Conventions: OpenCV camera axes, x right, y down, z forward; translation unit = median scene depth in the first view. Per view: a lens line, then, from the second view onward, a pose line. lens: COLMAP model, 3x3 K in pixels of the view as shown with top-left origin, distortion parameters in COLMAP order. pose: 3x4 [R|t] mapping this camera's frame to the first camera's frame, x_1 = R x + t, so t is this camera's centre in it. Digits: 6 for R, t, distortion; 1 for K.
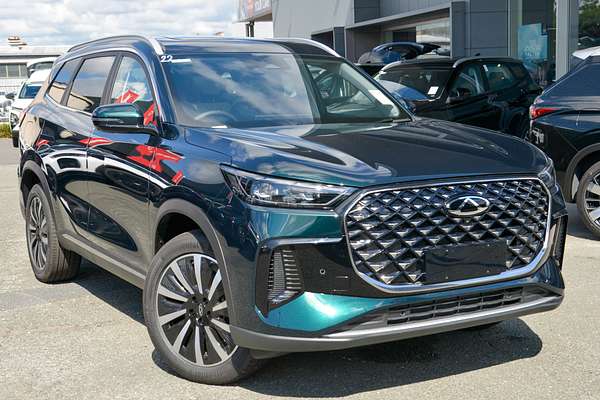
lens RADIAL K [[754.7, 0, 300.3], [0, 754.7, 200.2], [0, 0, 1]] dist [-0.006848, 0.000000]
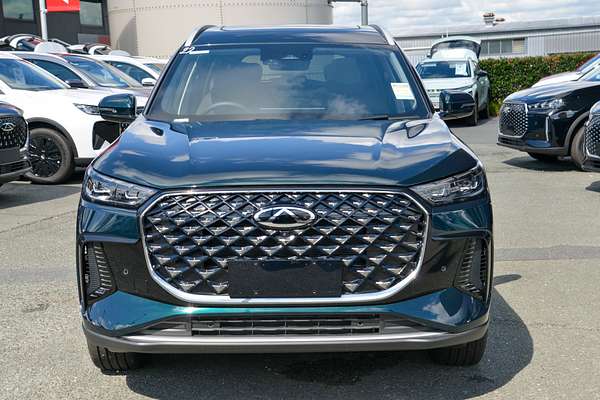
lens RADIAL K [[859.1, 0, 300.0], [0, 859.1, 199.2], [0, 0, 1]] dist [0.152948, 0.000000]
pose [[0.916065, 0.075527, -0.393853, 0.657783], [-0.066402, 0.997115, 0.036766, -0.054645], [0.395494, -0.007528, 0.918438, 0.054046]]
